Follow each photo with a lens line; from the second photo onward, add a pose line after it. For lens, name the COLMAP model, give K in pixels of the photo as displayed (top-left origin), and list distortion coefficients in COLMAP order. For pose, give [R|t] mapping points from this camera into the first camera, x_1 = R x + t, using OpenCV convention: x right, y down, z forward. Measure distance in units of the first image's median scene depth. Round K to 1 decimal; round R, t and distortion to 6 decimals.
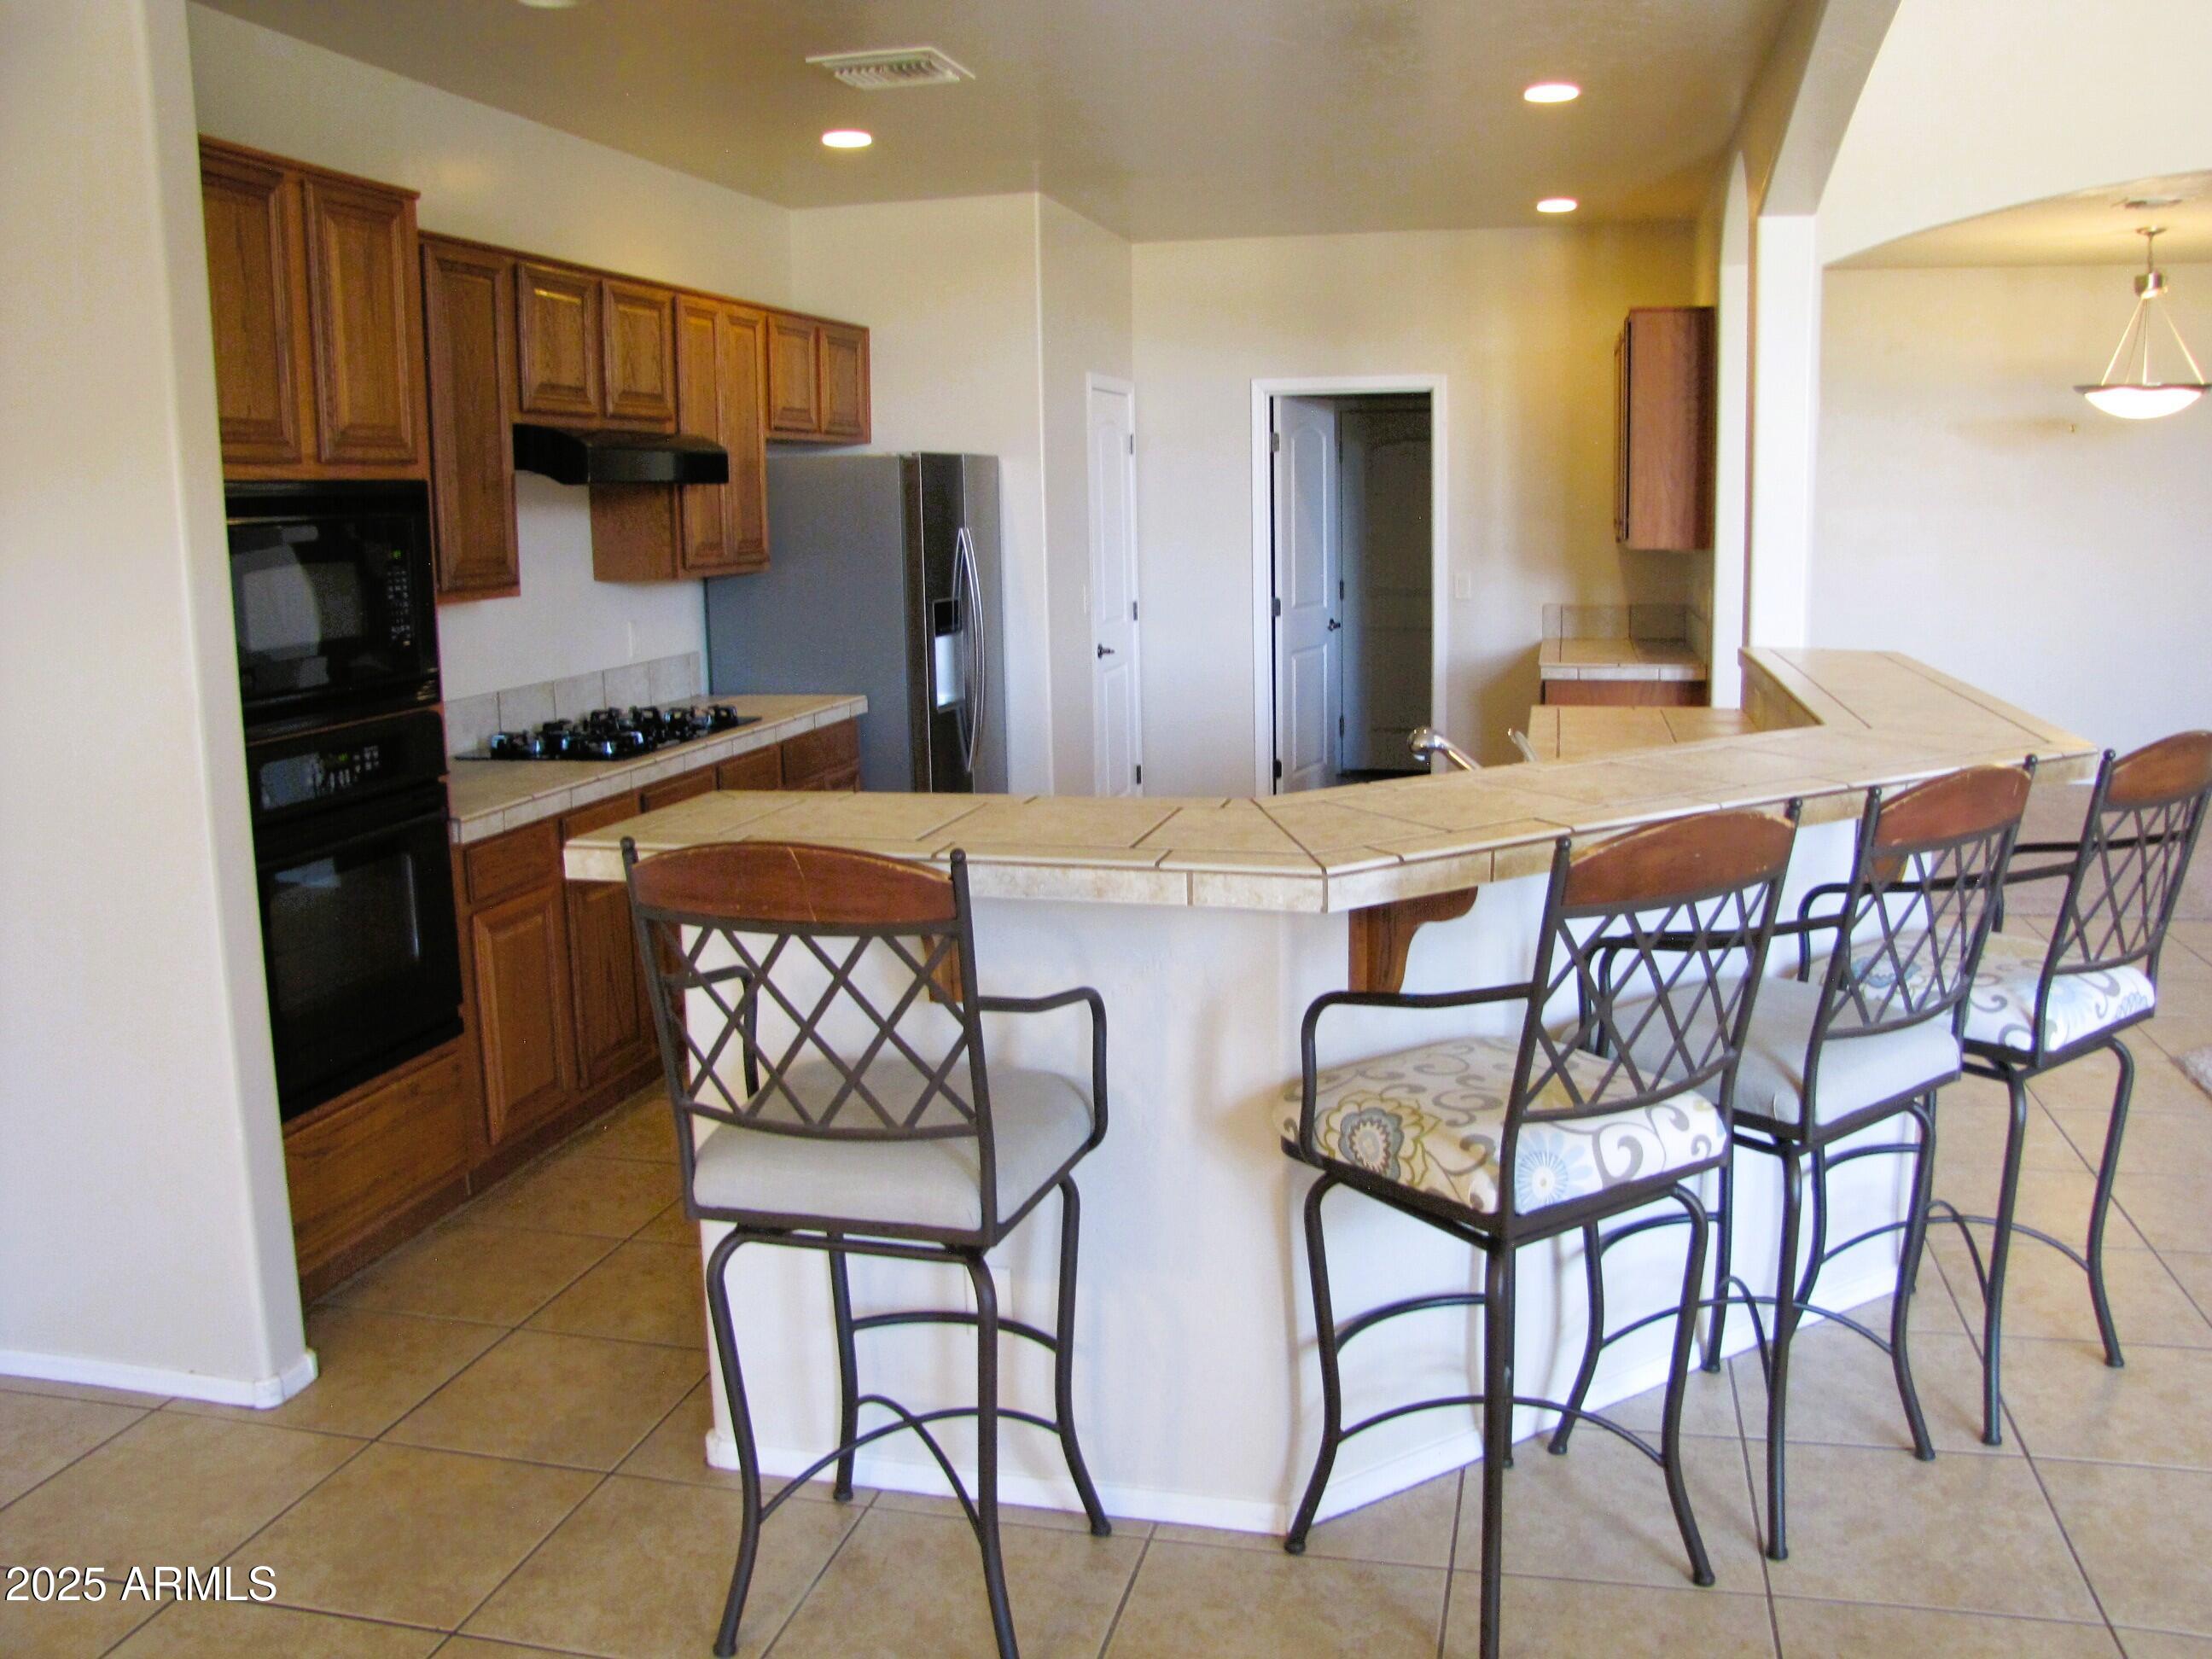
lens RADIAL K [[1893.7, 0, 1107.3], [0, 1893.7, 796.7], [0, 0, 1]] dist [-0.261661, -0.000741]
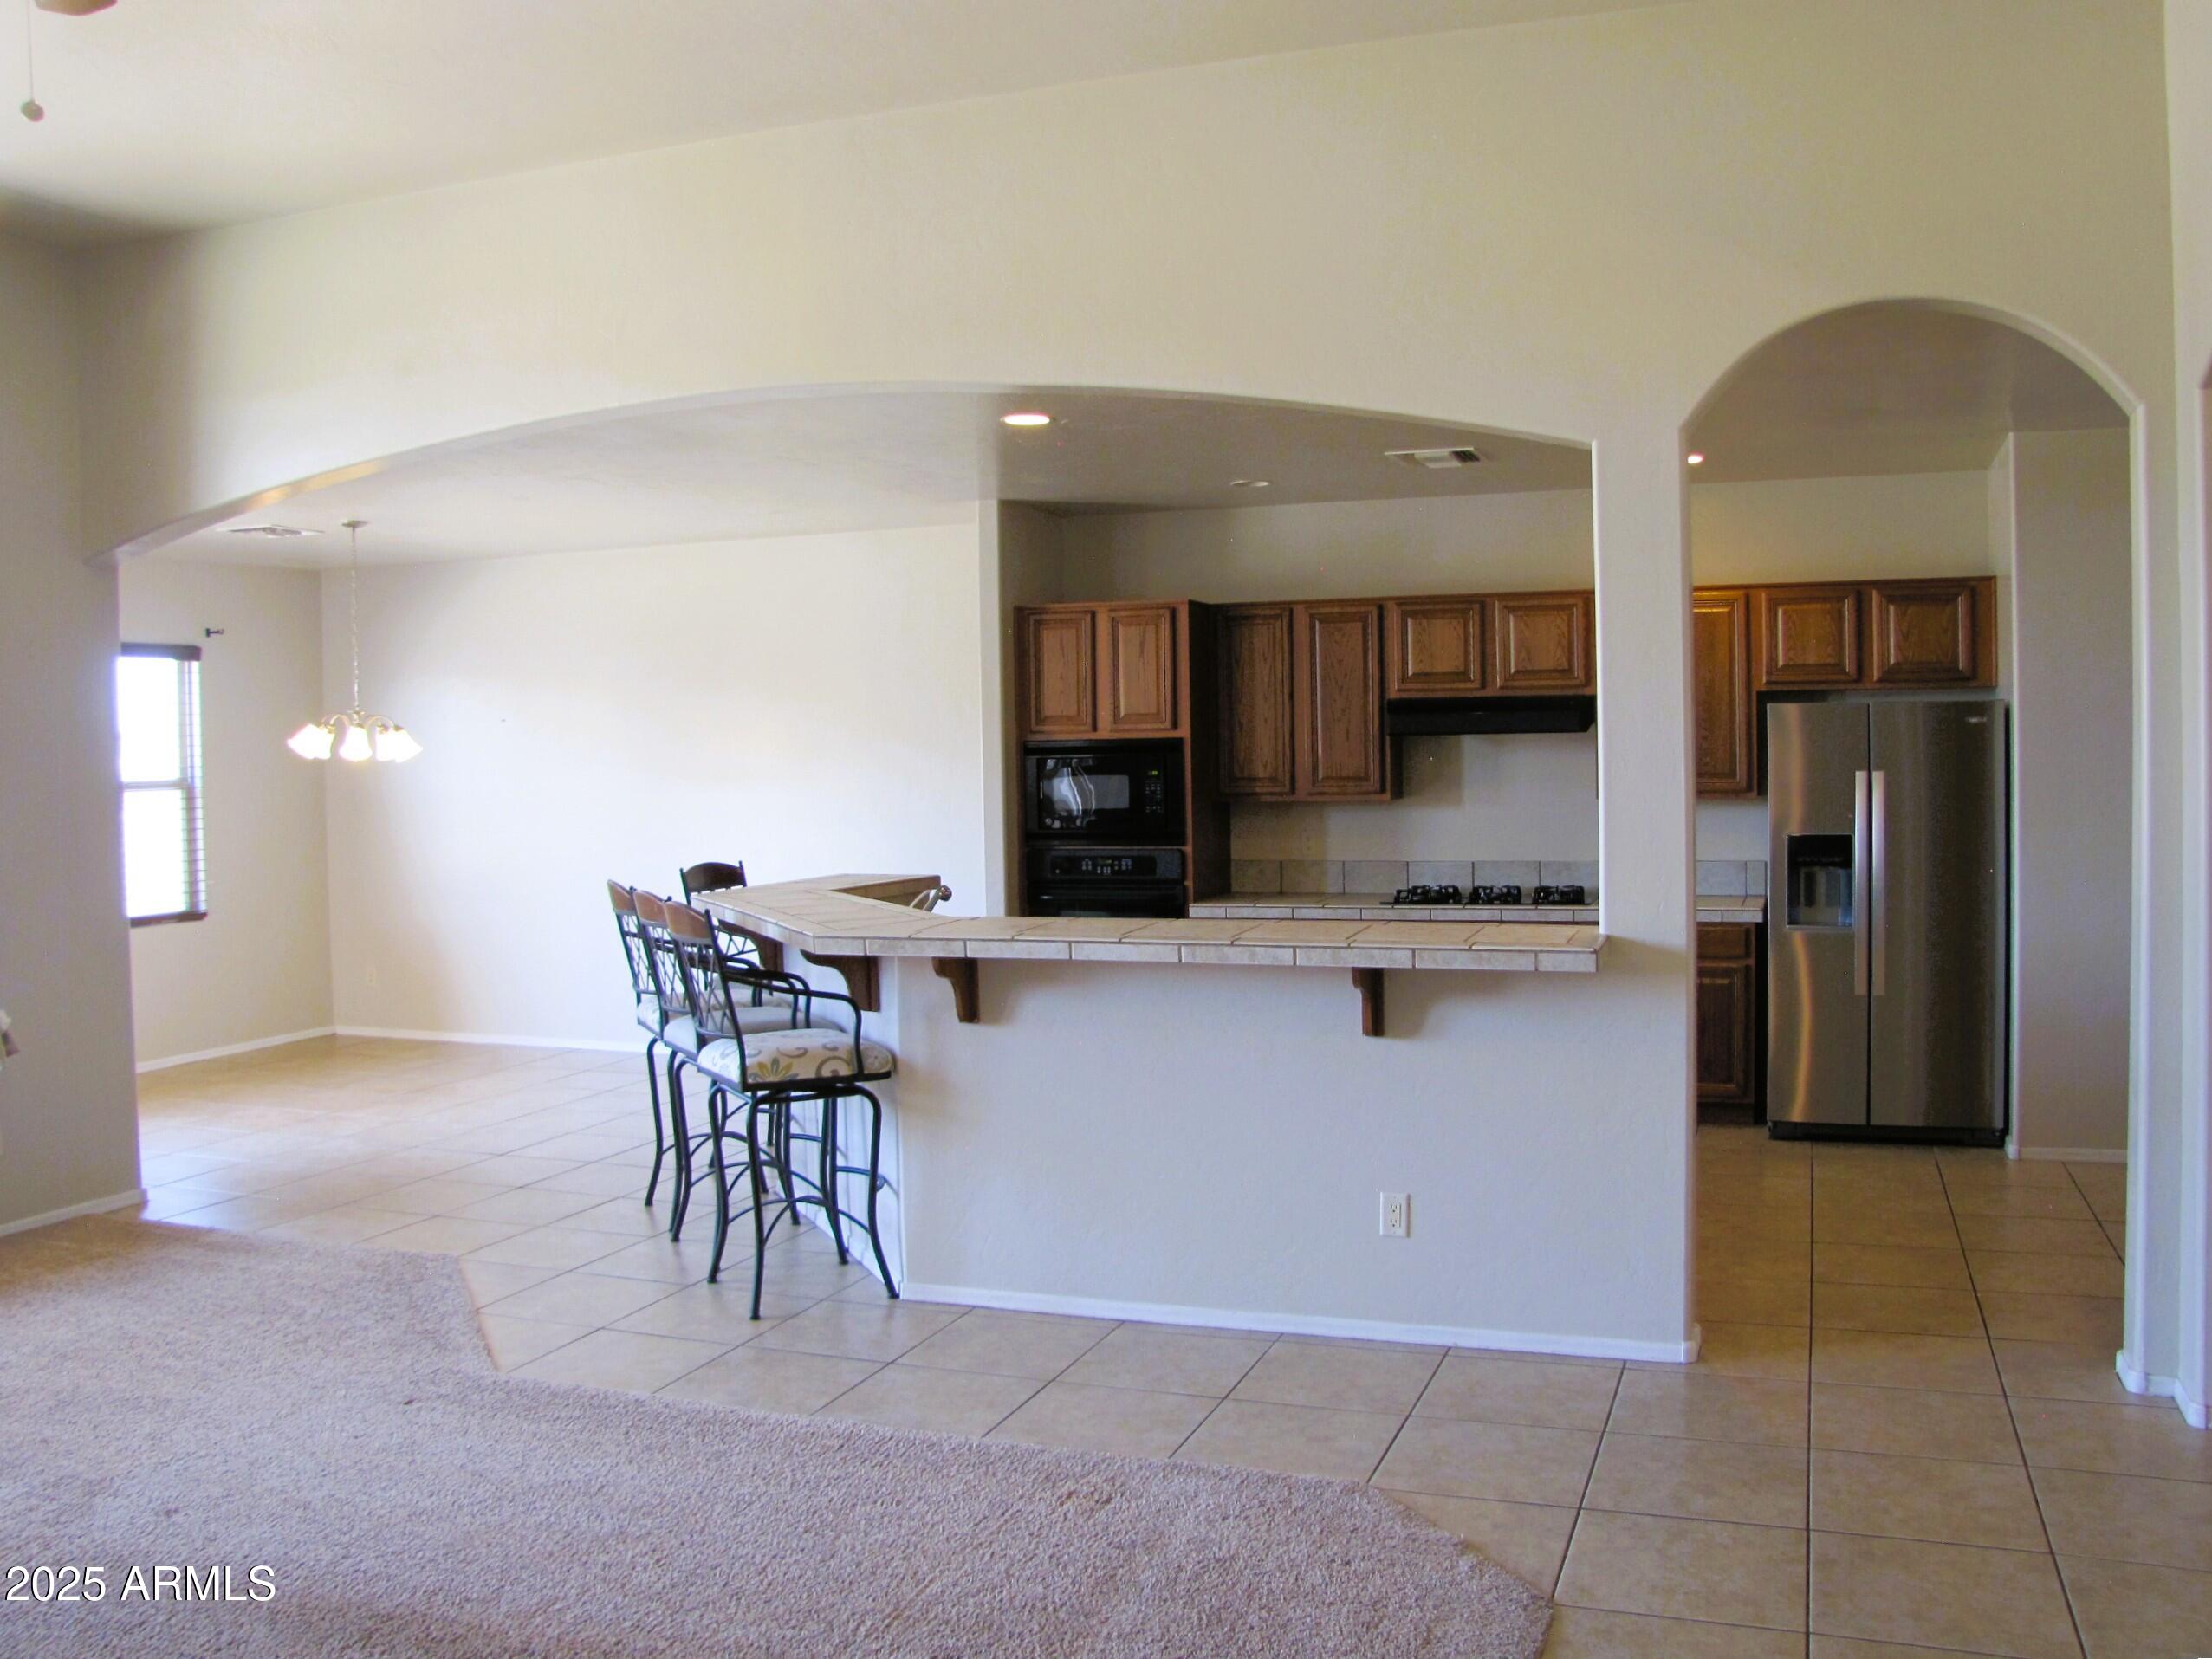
lens RADIAL K [[1883.2, 0, 1111.0], [0, 1883.2, 797.0], [0, 0, 1]] dist [-0.187864, 0.149826]
pose [[-0.121087, 0.048623, -0.991450, 1.363591], [-0.133423, 0.988939, 0.064795, -0.180840], [0.983634, 0.140128, -0.113260, 0.877864]]
